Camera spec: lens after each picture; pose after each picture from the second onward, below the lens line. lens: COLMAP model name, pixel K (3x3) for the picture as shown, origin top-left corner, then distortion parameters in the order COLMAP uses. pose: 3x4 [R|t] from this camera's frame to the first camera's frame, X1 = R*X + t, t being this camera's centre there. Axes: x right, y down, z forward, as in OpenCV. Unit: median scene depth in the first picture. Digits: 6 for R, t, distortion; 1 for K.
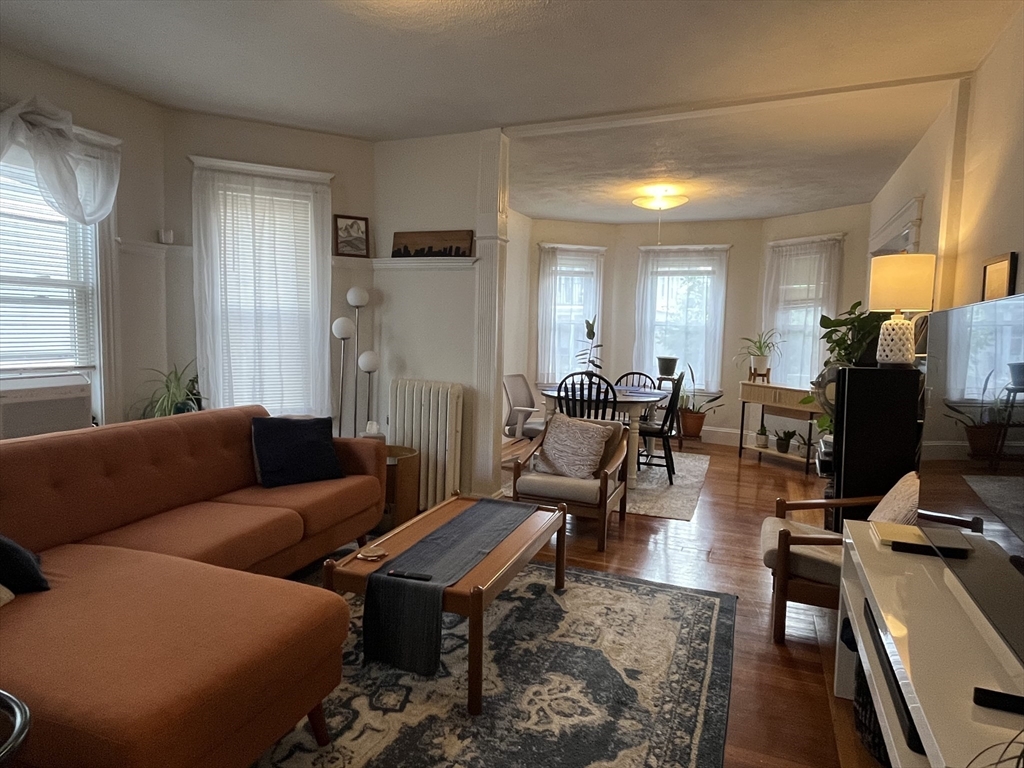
lens RADIAL K [[608.4, 0, 505.8], [0, 608.4, 382.6], [0, 0, 1]] dist [0.000080, 0.000676]
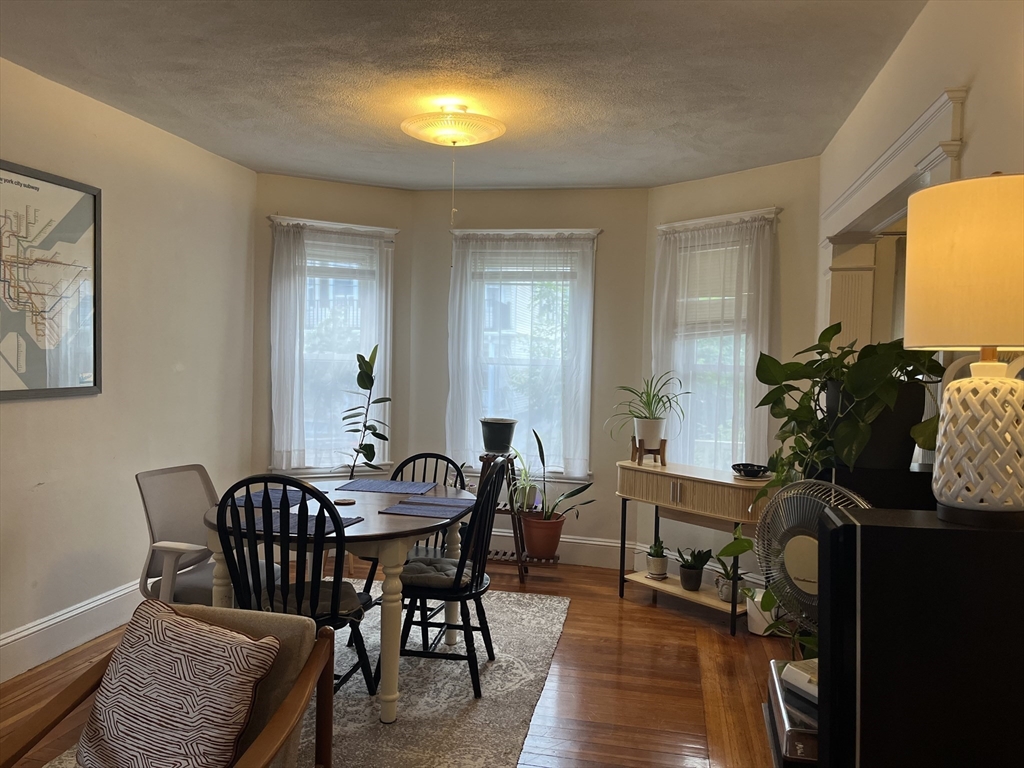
lens RADIAL K [[783.5, 0, 512.0], [0, 783.5, 384.0], [0, 0, 1]] dist [0.069353, -0.102012]
pose [[0.979536, -0.006911, 0.201149, 0.173877], [0.018227, 0.998350, -0.054461, -0.046594], [-0.200441, 0.057013, 0.978046, 0.364277]]
